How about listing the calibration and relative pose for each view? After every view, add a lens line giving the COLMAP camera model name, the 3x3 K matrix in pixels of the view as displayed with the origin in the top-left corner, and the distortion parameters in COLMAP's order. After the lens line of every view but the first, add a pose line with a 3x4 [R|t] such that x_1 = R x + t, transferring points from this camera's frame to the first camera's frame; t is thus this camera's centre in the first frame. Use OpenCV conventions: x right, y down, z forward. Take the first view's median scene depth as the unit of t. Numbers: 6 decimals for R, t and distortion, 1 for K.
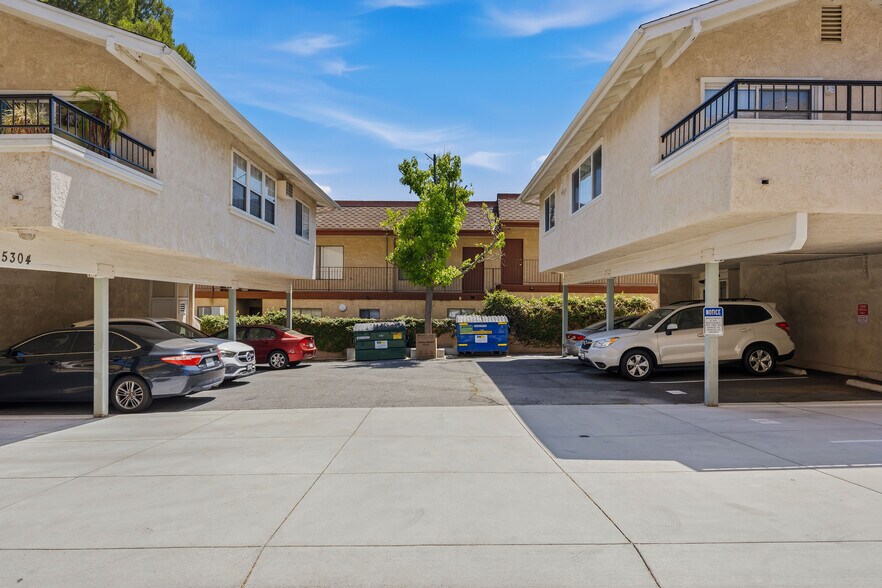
lens RADIAL K [[563.2, 0, 441.2], [0, 563.2, 300.8], [0, 0, 1]] dist [0.003034, 0.000070]
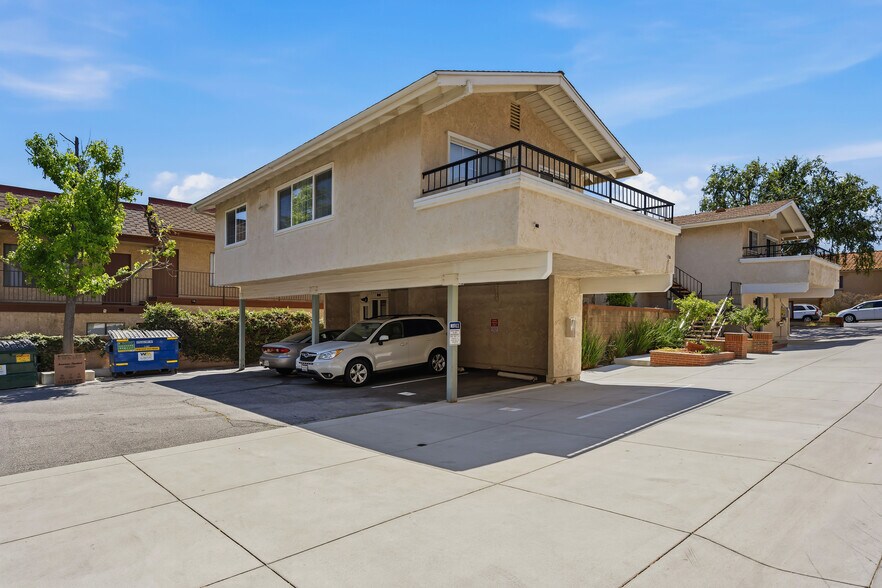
lens RADIAL K [[491.0, 0, 440.4], [0, 491.0, 321.5], [0, 0, 1]] dist [0.003541, 0.000030]
pose [[0.734026, -0.003367, 0.679113, -0.173772], [-0.006613, 0.999905, 0.012105, -0.001108], [-0.679089, -0.013376, 0.733934, 0.153923]]
